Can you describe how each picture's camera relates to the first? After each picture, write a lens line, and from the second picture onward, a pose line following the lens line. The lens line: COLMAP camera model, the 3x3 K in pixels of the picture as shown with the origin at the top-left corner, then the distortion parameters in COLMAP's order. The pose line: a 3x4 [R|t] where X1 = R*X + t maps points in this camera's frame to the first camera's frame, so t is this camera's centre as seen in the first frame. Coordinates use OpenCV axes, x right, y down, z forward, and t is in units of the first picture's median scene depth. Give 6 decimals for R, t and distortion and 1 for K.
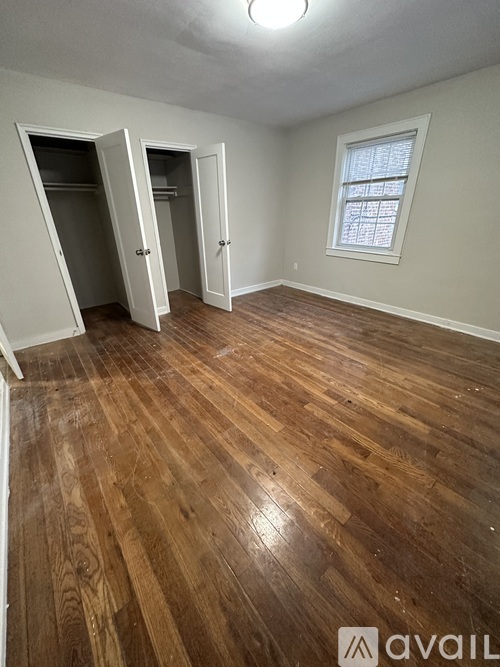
lens RADIAL K [[267.8, 0, 250.5], [0, 267.8, 334.1], [0, 0, 1]] dist [-0.000321, 0.000172]
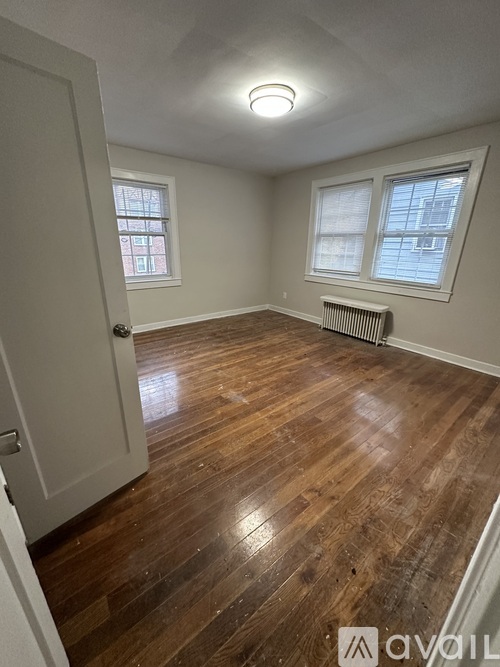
lens RADIAL K [[267.8, 0, 250.4], [0, 267.8, 333.0], [0, 0, 1]] dist [-0.000321, 0.000172]
pose [[0.012722, -0.309591, 0.950785, -0.911588], [0.406038, 0.870536, 0.278028, -0.362500], [-0.913768, 0.382518, 0.136781, 0.787449]]
